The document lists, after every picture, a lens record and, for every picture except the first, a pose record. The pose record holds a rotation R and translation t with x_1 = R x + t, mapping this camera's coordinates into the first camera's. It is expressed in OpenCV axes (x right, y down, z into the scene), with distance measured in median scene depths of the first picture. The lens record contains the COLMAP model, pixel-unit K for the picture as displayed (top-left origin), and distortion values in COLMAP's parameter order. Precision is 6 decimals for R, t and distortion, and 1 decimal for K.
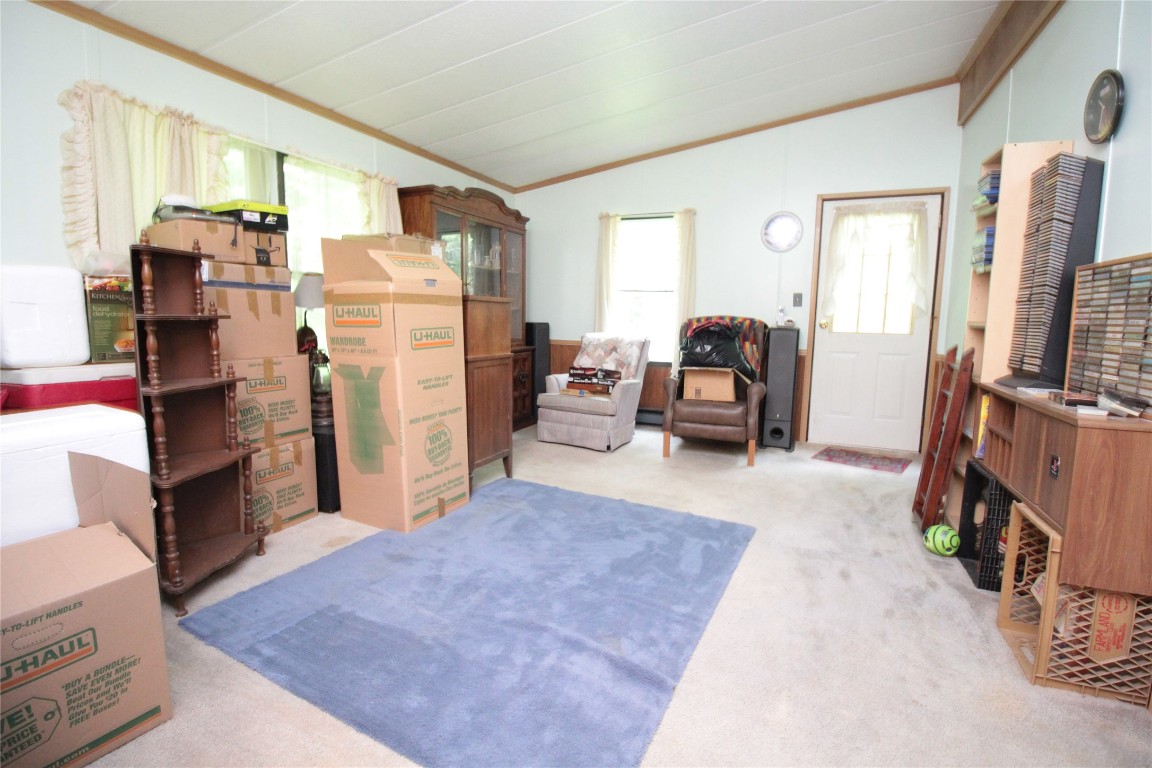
lens RADIAL K [[534.9, 0, 572.3], [0, 534.9, 382.6], [0, 0, 1]] dist [-0.007446, -0.001457]
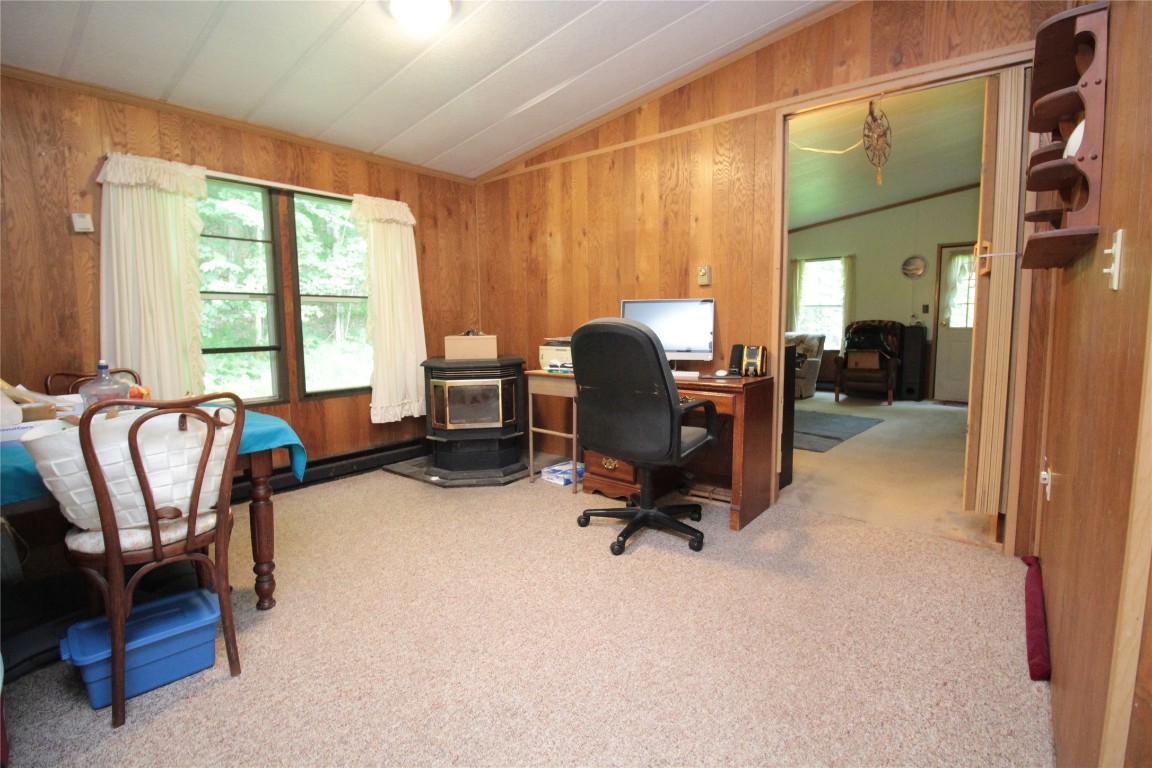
lens RADIAL K [[534.9, 0, 583.2], [0, 534.9, 376.4], [0, 0, 1]] dist [-0.007446, -0.001457]
pose [[0.964679, 0.003316, -0.263409, -0.151630], [-0.009405, 0.999717, -0.021857, 0.094999], [0.263262, 0.023562, 0.964437, -0.831384]]
